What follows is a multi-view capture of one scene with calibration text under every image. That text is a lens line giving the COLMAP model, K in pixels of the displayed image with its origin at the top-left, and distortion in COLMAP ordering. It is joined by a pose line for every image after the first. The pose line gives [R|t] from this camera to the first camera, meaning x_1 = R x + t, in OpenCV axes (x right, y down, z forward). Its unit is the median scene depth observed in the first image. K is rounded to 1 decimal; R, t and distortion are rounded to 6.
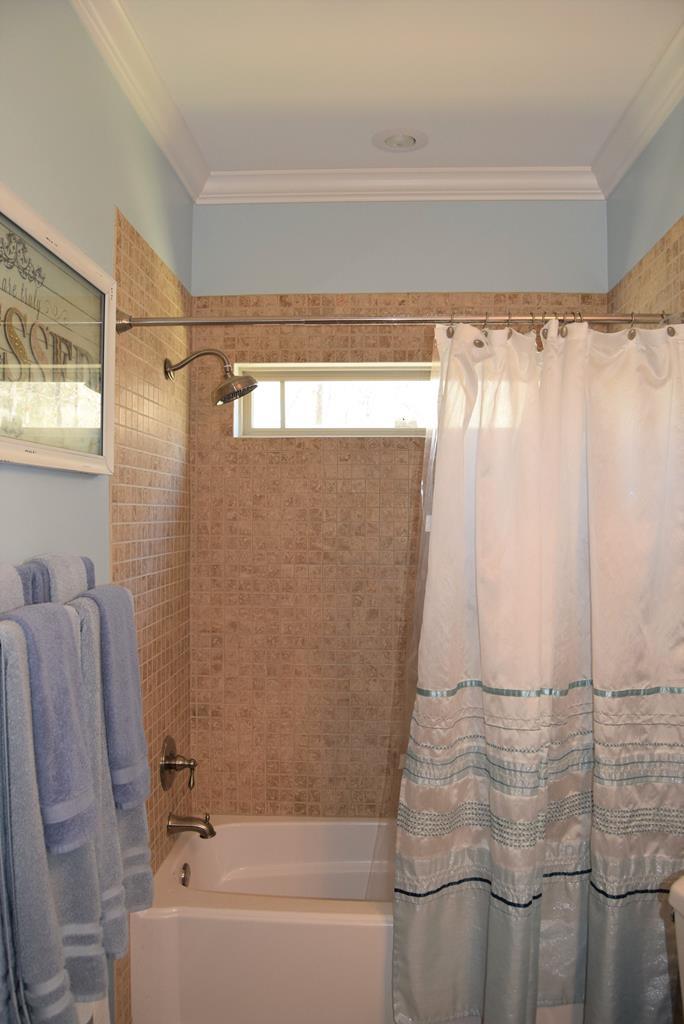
lens RADIAL K [[811.1, 0, 343.1], [0, 811.1, 509.0], [0, 0, 1]] dist [-0.094299, 0.035604]
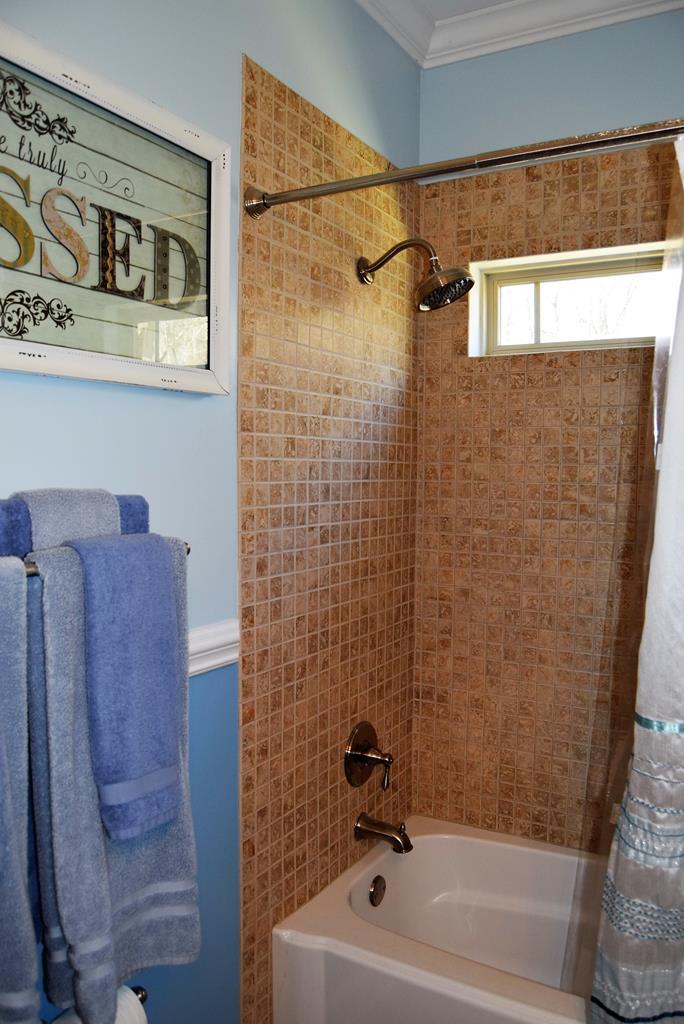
lens RADIAL K [[811.1, 0, 341.4], [0, 811.1, 516.1], [0, 0, 1]] dist [-0.094299, 0.035604]
pose [[0.889406, 0.030114, -0.456125, 0.120005], [-0.001963, 0.998070, 0.062066, 0.018181], [0.457113, -0.054307, 0.887749, 0.236732]]
